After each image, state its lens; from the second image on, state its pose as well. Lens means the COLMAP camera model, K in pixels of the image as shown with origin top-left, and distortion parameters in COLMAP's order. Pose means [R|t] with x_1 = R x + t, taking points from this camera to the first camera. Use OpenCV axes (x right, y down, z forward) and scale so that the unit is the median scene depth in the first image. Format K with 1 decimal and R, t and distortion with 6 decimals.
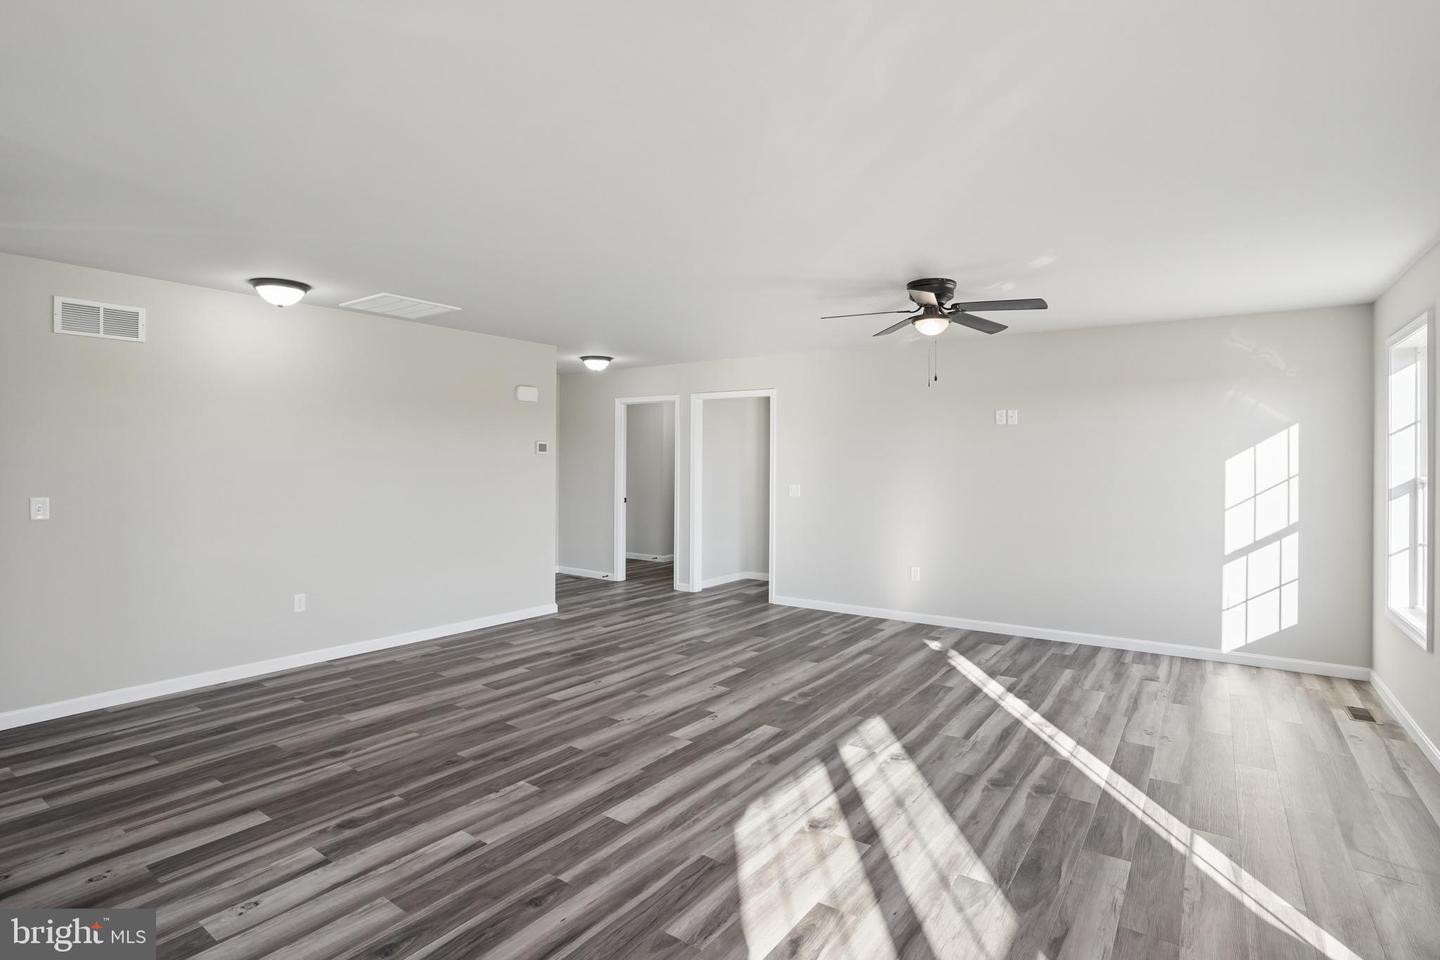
lens RADIAL K [[719.1, 0, 711.5], [0, 719.1, 469.2], [0, 0, 1]] dist [-0.086102, 0.038276]
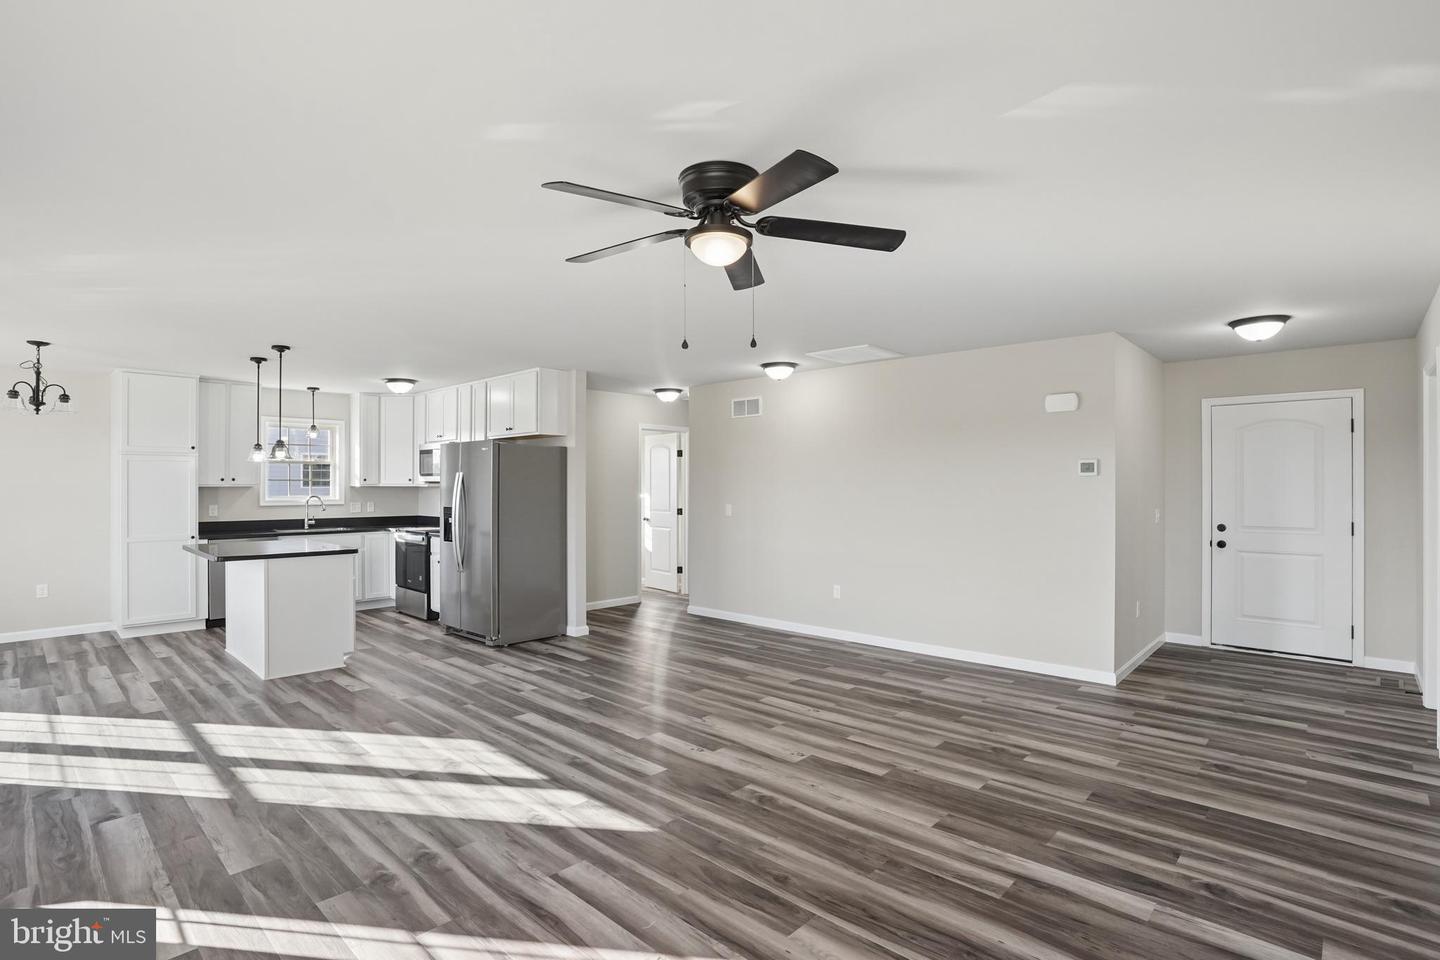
lens RADIAL K [[707.2, 0, 715.0], [0, 707.2, 482.1], [0, 0, 1]] dist [-0.077663, 0.035347]
pose [[-0.133222, -0.007456, -0.991058, 0.974070], [-0.008968, 0.999940, -0.006317, -0.008785], [0.991046, 0.008047, -0.133281, 1.184040]]
